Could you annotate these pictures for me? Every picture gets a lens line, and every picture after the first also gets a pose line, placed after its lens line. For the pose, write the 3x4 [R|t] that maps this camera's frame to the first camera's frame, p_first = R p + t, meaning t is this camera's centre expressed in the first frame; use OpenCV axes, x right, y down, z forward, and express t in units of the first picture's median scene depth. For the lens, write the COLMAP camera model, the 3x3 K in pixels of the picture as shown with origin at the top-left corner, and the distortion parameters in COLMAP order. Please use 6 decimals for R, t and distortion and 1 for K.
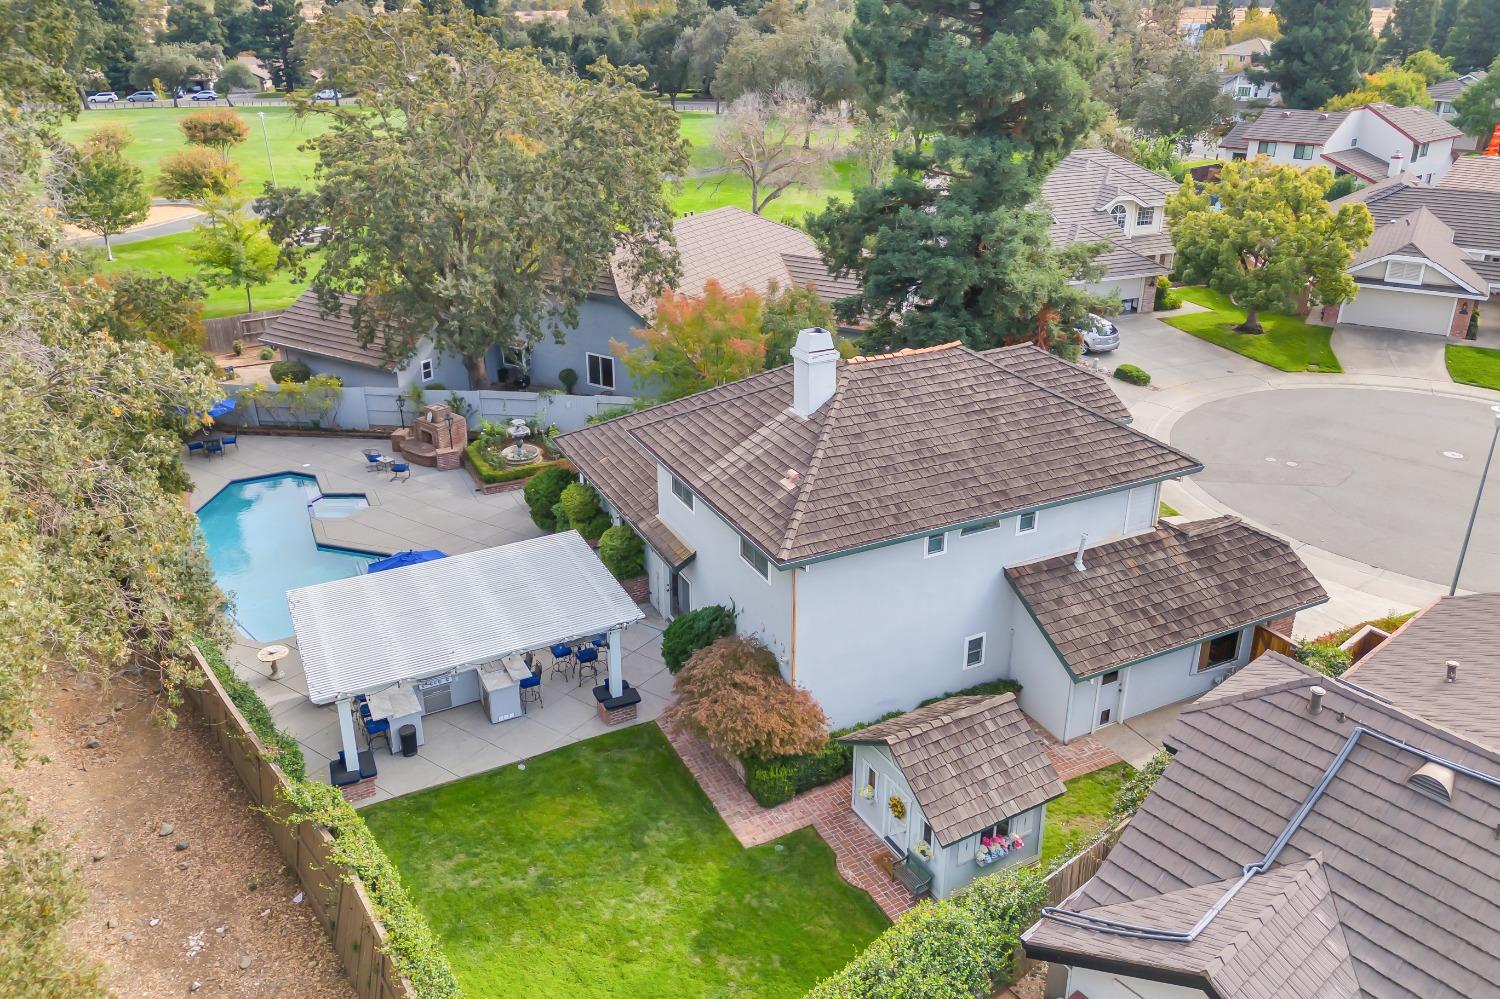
lens RADIAL K [[1113.4, 0, 747.3], [0, 1113.4, 425.1], [0, 0, 1]] dist [0.079447, -0.075472]
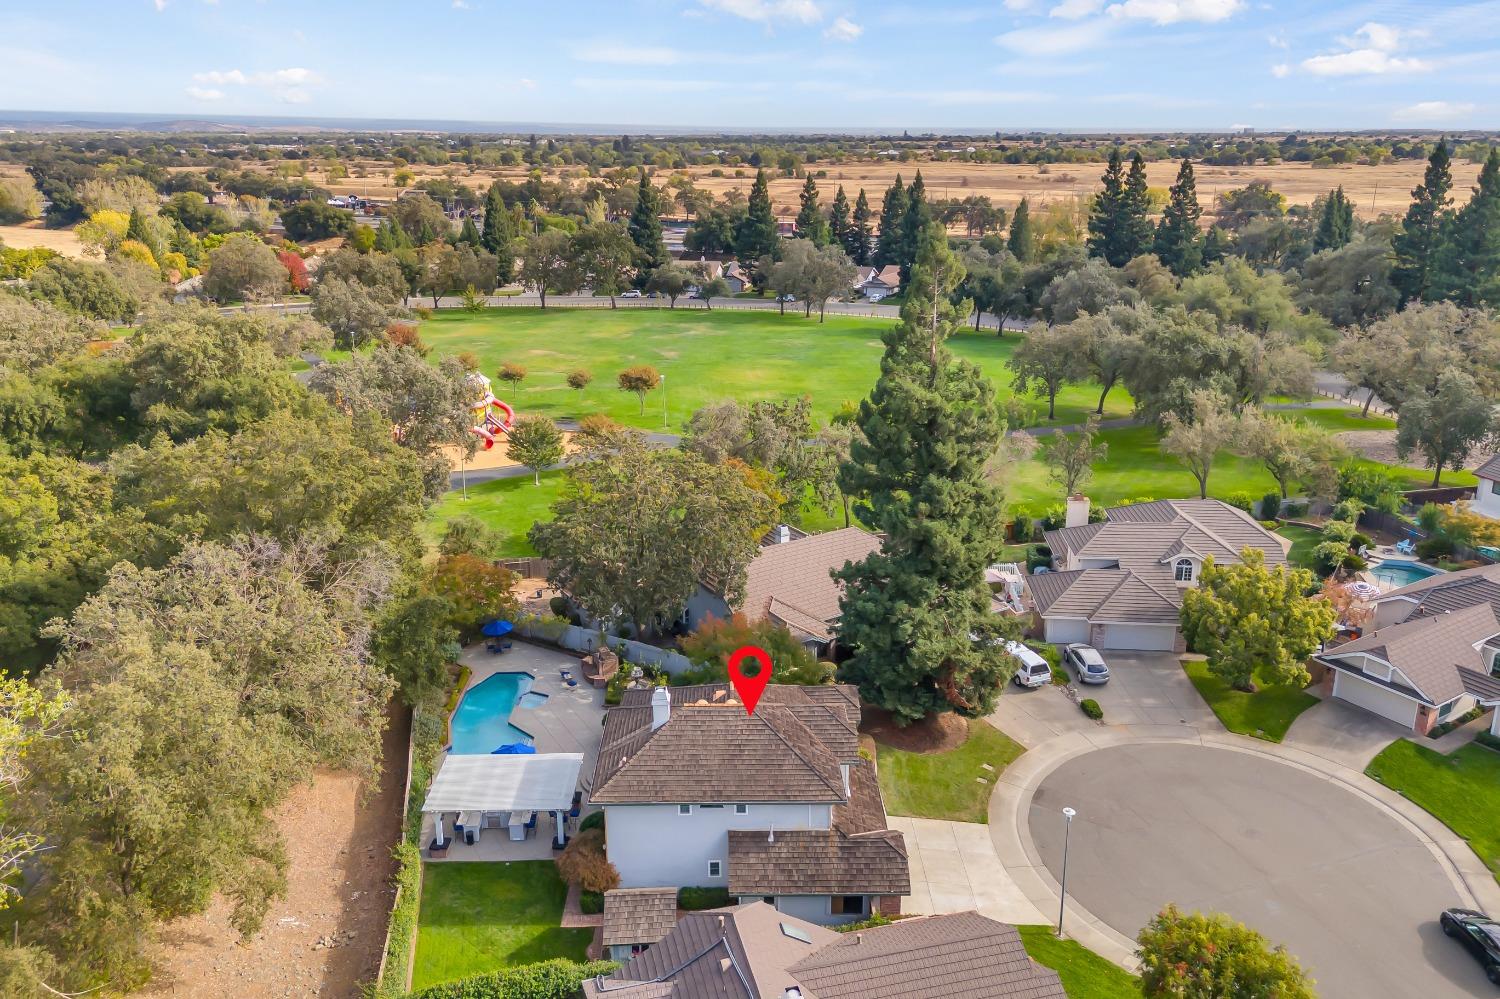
lens RADIAL K [[1113.4, 0, 747.3], [0, 1113.4, 425.1], [0, 0, 1]] dist [0.079447, -0.075472]
pose [[0.897386, 0.110030, -0.427307, 1.015578], [-0.154989, 0.985305, -0.071779, -0.434546], [0.413130, 0.130641, 0.901253, -0.862813]]
